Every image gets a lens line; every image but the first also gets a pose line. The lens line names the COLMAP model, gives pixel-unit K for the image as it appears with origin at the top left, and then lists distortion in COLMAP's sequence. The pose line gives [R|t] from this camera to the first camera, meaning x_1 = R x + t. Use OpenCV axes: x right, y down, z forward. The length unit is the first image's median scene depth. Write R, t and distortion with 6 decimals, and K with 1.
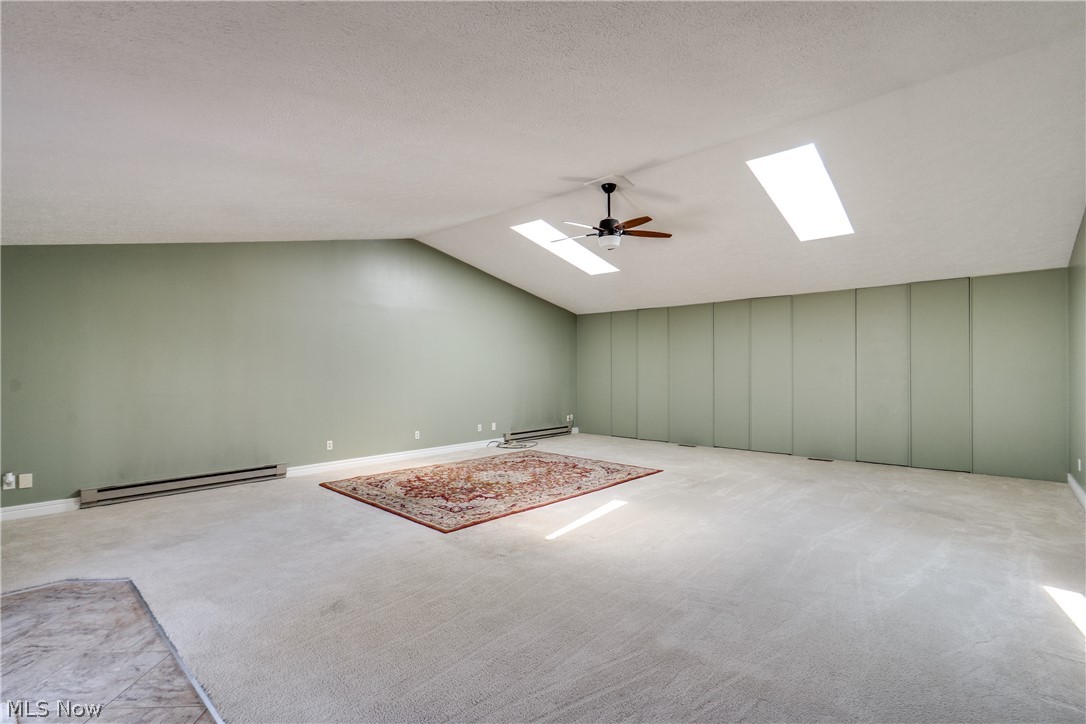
lens RADIAL K [[497.2, 0, 543.8], [0, 497.2, 365.6], [0, 0, 1]] dist [-0.005280, 0.000188]
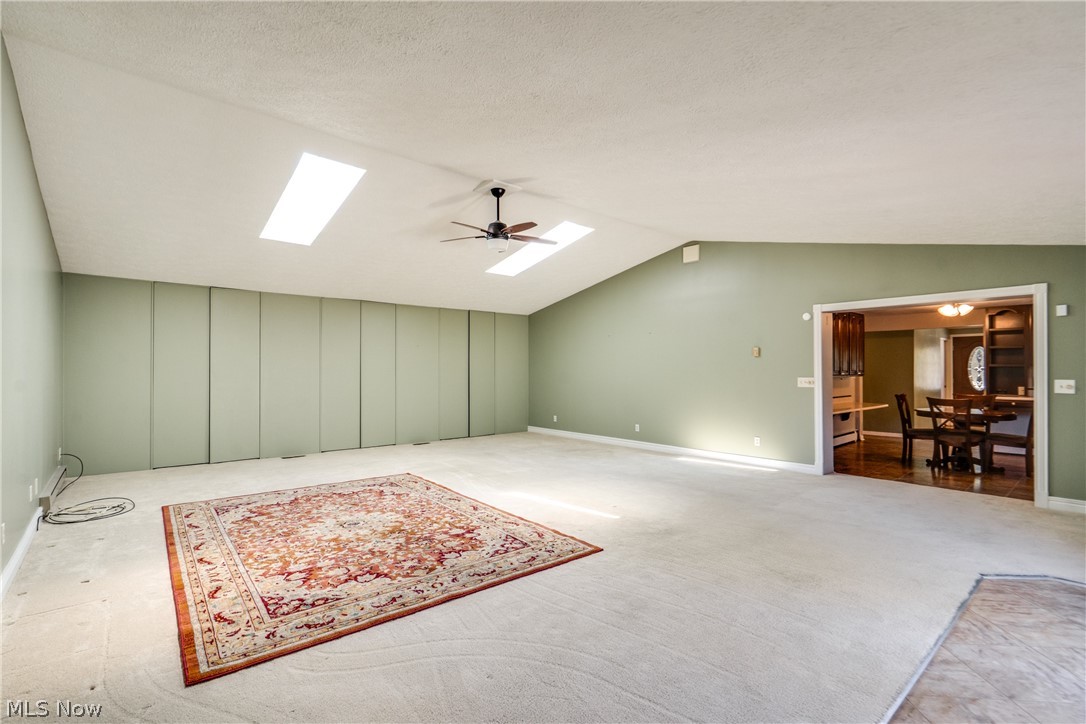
lens RADIAL K [[497.2, 0, 539.7], [0, 497.2, 357.7], [0, 0, 1]] dist [-0.003961, 0.000603]
pose [[0.132372, 0.025436, 0.990874, -0.938828], [-0.008339, 0.999664, -0.024547, 0.009956], [-0.991165, -0.005014, 0.132540, 0.838779]]
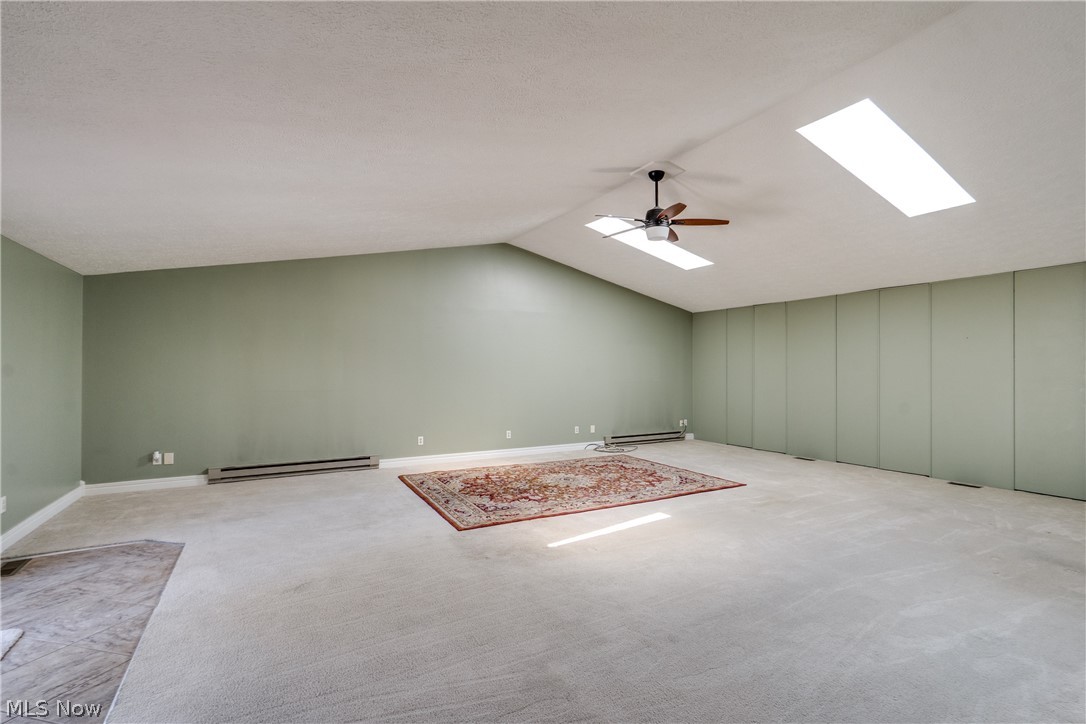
lens RADIAL K [[506.3, 0, 580.9], [0, 506.3, 365.4], [0, 0, 1]] dist [-0.002435, -0.000356]
pose [[0.962267, 0.002338, -0.272098, 0.273358], [-0.003440, 0.999988, -0.003573, 0.000821], [0.272087, 0.004375, 0.962263, 0.057533]]
